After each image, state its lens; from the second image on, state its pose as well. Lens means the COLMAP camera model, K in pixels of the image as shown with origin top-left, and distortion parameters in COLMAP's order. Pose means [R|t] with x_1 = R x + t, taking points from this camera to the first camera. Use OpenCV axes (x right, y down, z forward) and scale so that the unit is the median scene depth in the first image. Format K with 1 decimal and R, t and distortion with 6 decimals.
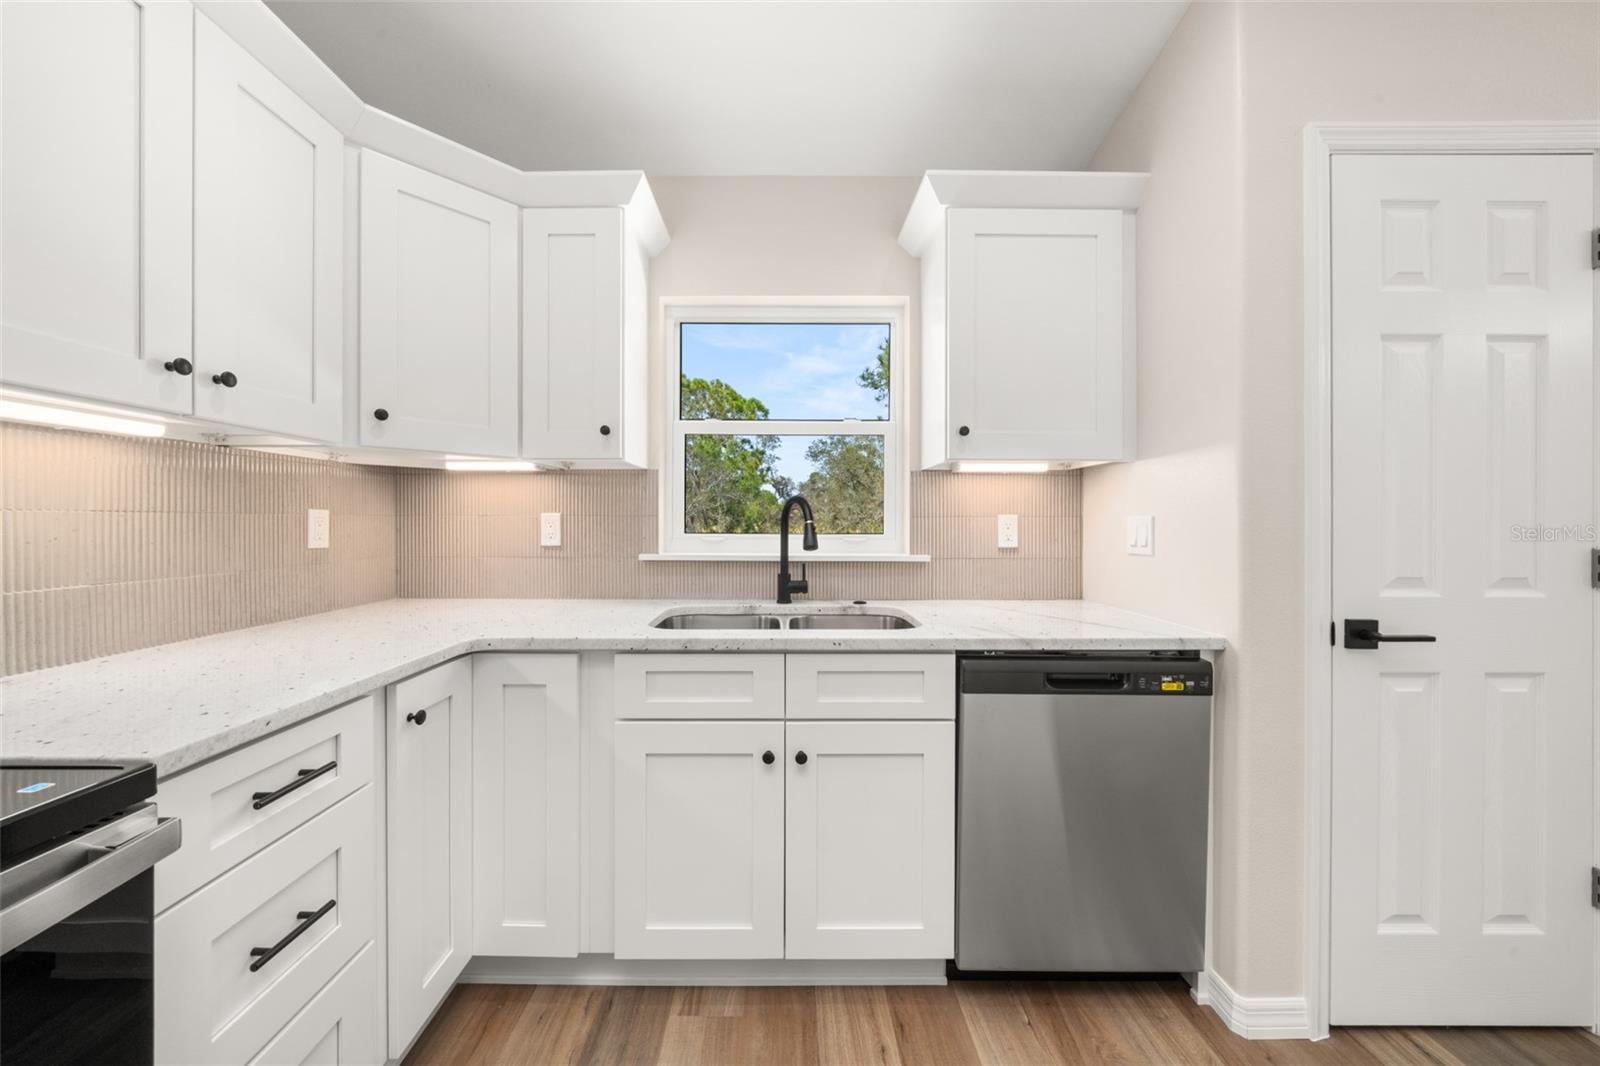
lens RADIAL K [[546.9, 0, 786.7], [0, 546.9, 523.5], [0, 0, 1]] dist [-0.009546, 0.000586]
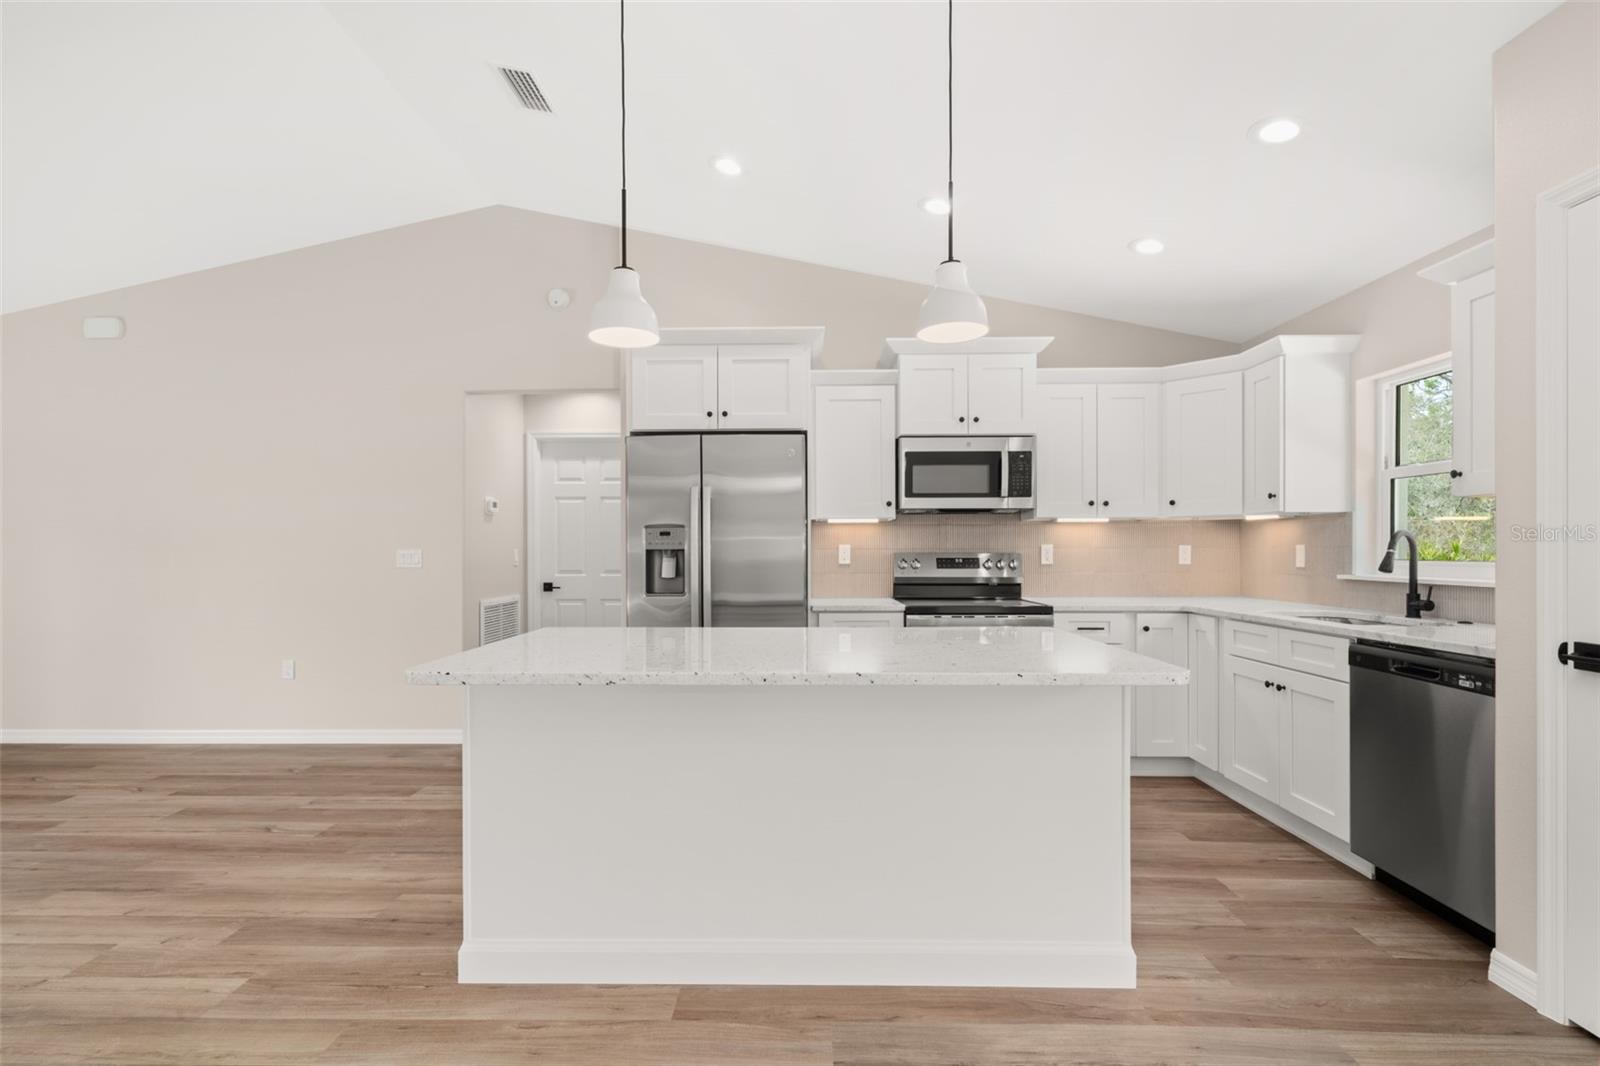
lens RADIAL K [[769.0, 0, 784.3], [0, 769.0, 552.6], [0, 0, 1]] dist [0.001659, 0.002065]
pose [[-0.024852, 0.001024, -0.999691, 2.480638], [-0.002137, 0.999997, 0.001078, 0.001975], [0.999689, 0.002163, -0.024850, -0.506718]]
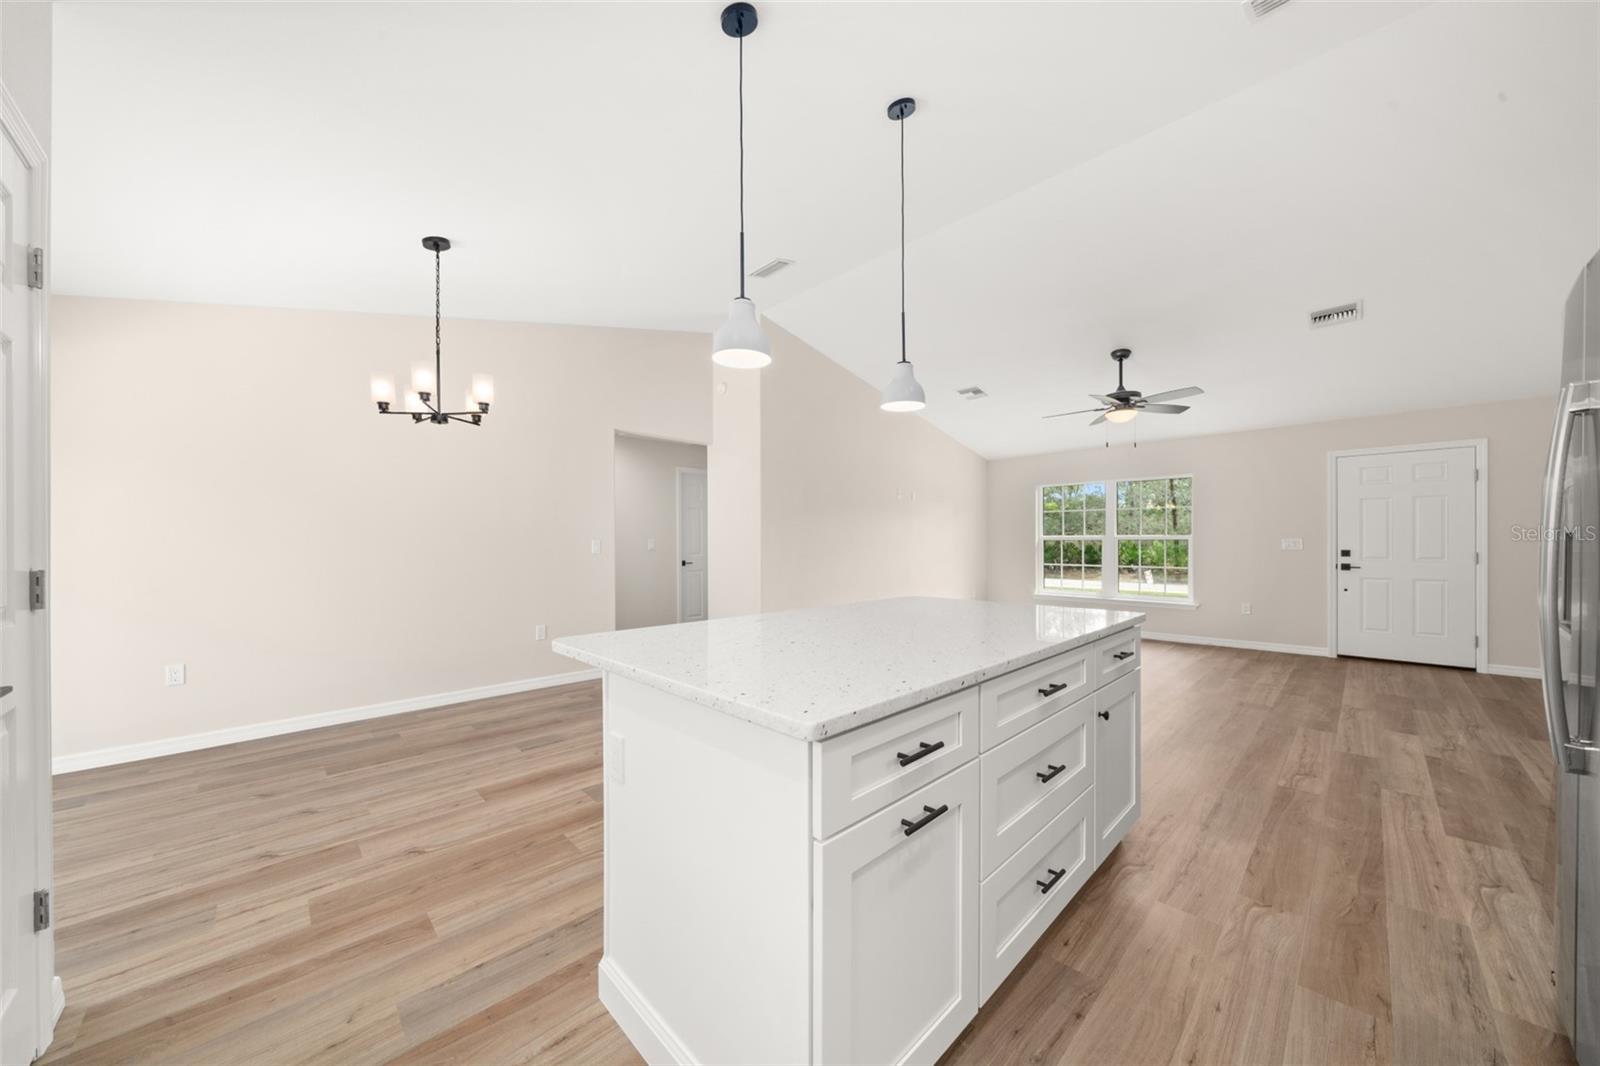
lens RADIAL K [[546.9, 0, 783.3], [0, 546.9, 544.0], [0, 0, 1]] dist [-0.009546, 0.000586]
pose [[-0.687398, -0.000840, 0.726280, -0.153924], [0.005147, 0.999969, 0.006029, 0.000524], [-0.726263, 0.007882, -0.687372, 0.646522]]
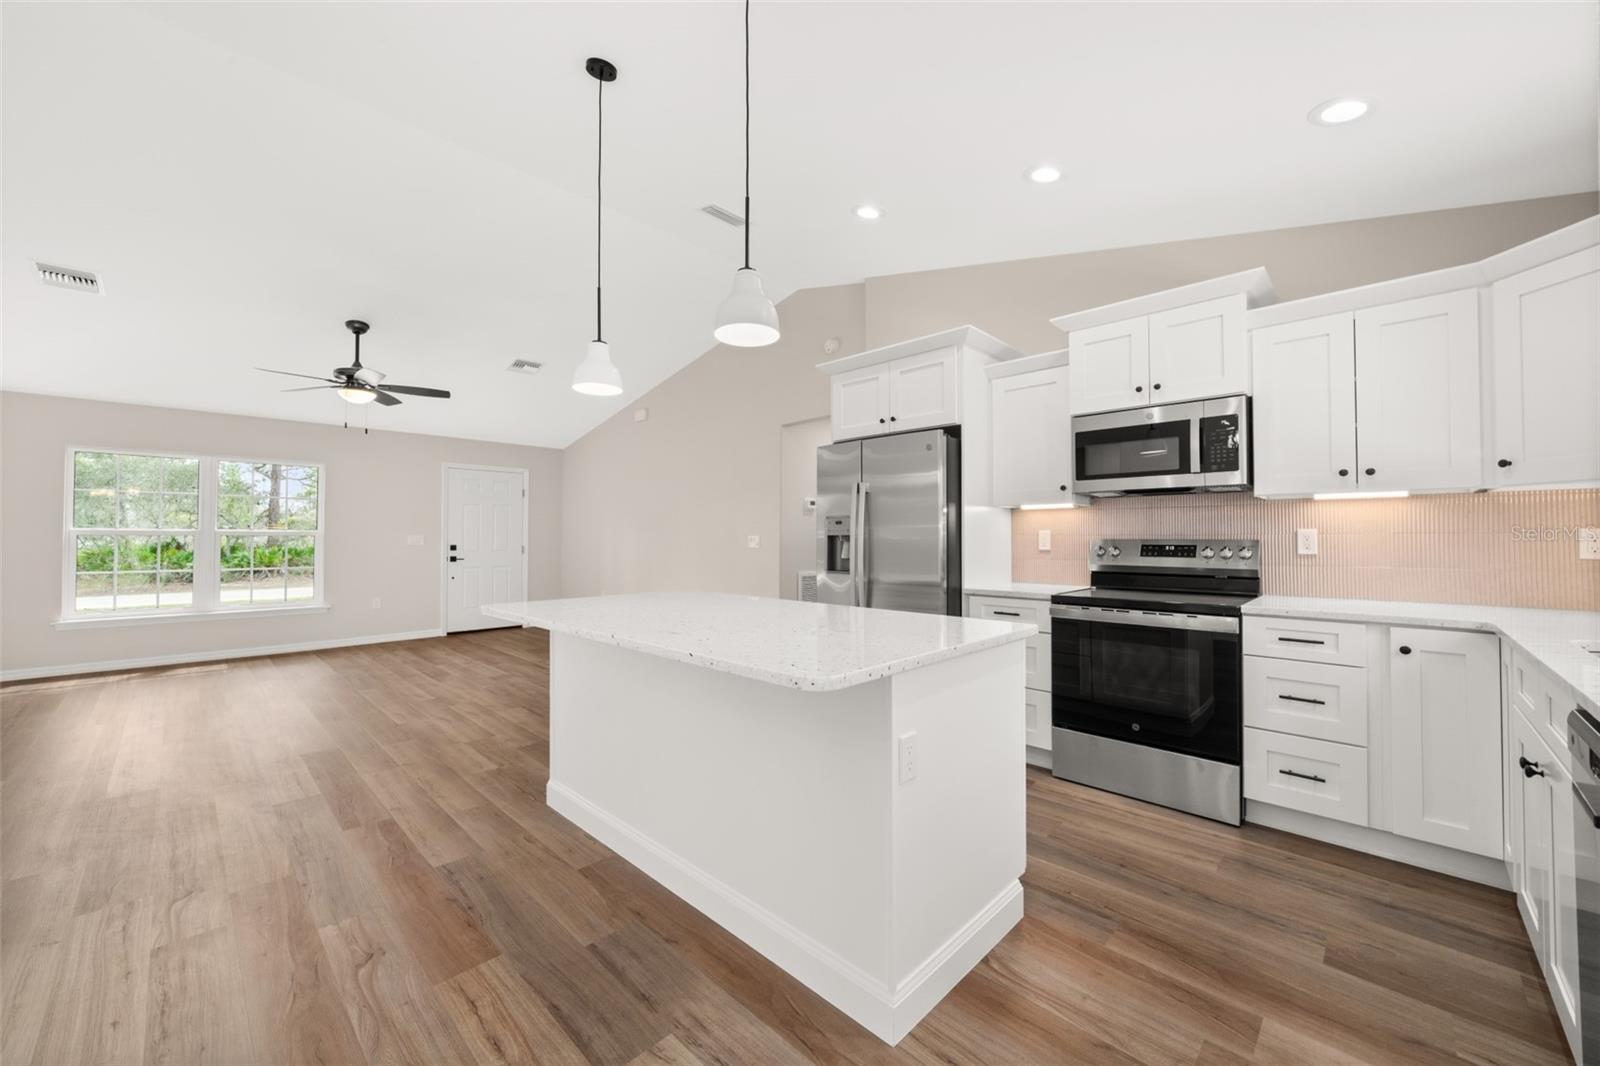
lens RADIAL K [[610.8, 0, 777.2], [0, 610.8, 527.0], [0, 0, 1]] dist [-0.002250, -0.000494]
pose [[-0.708456, -0.013117, -0.705633, 1.793788], [-0.003678, 0.999882, -0.014895, -0.001581], [0.705745, -0.007957, -0.708421, 0.807109]]
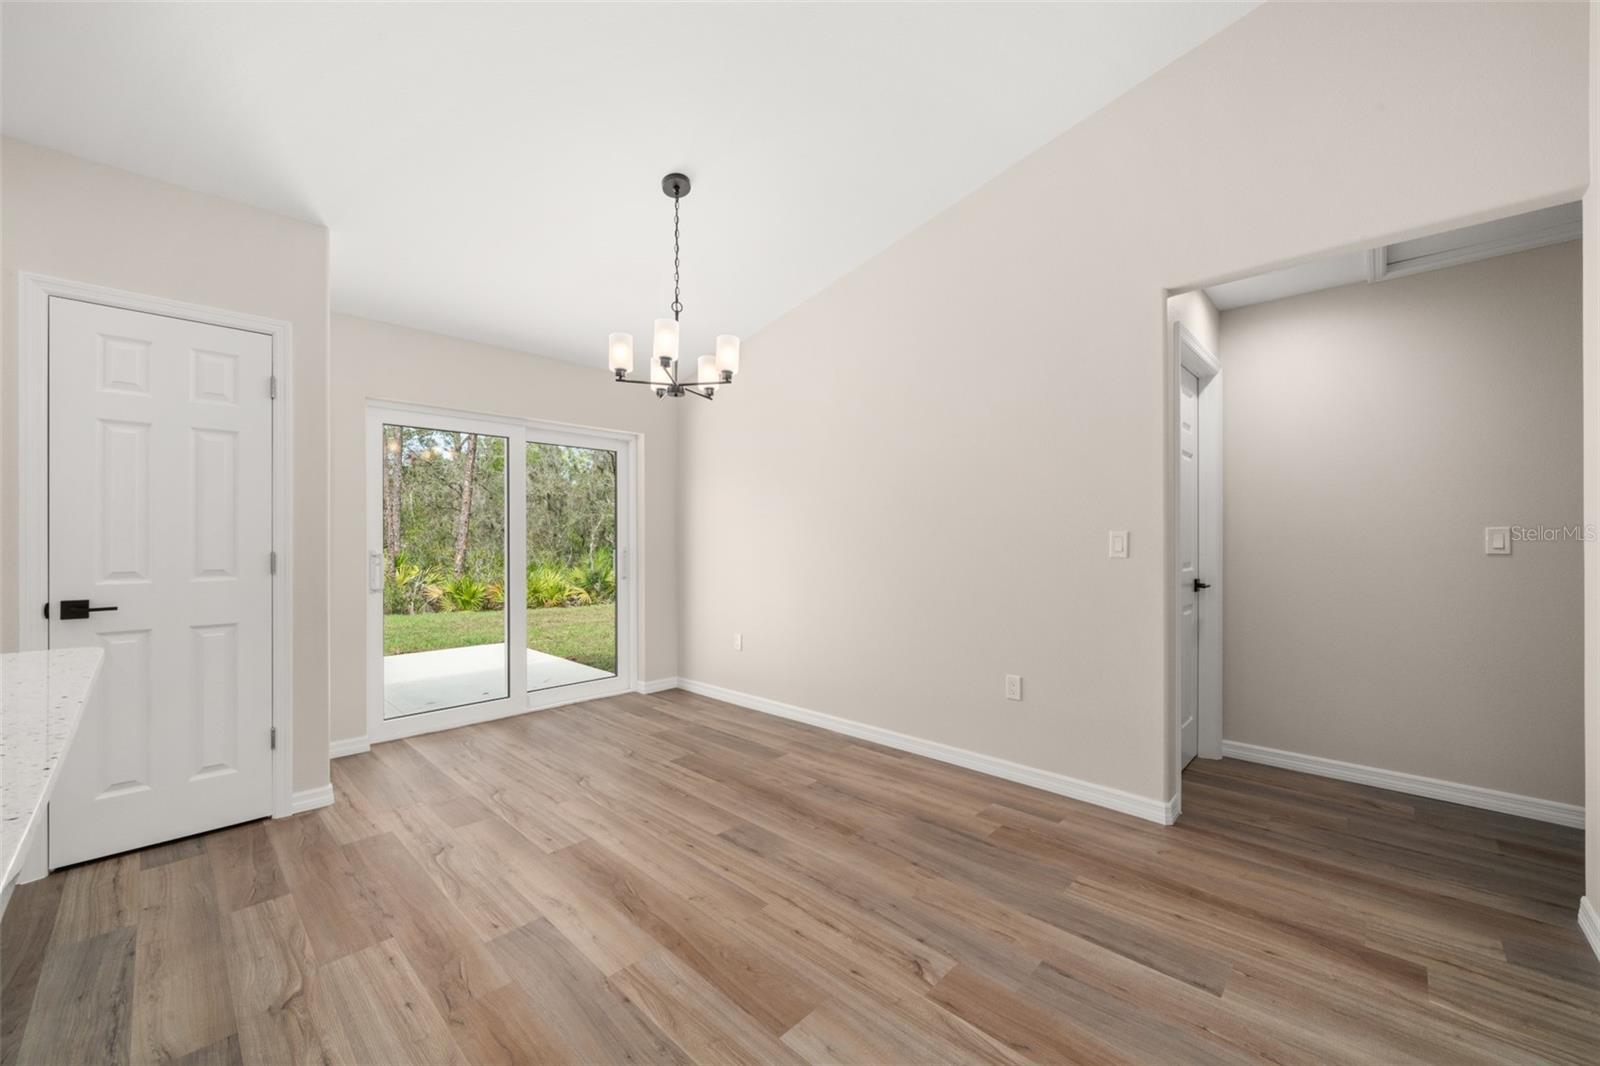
lens RADIAL K [[610.8, 0, 794.6], [0, 610.8, 538.6], [0, 0, 1]] dist [-0.002250, -0.000494]
pose [[0.697271, -0.000341, 0.716807, 1.190398], [0.006185, 0.999966, -0.005541, 0.022746], [-0.716781, 0.008297, 0.697249, -1.619313]]
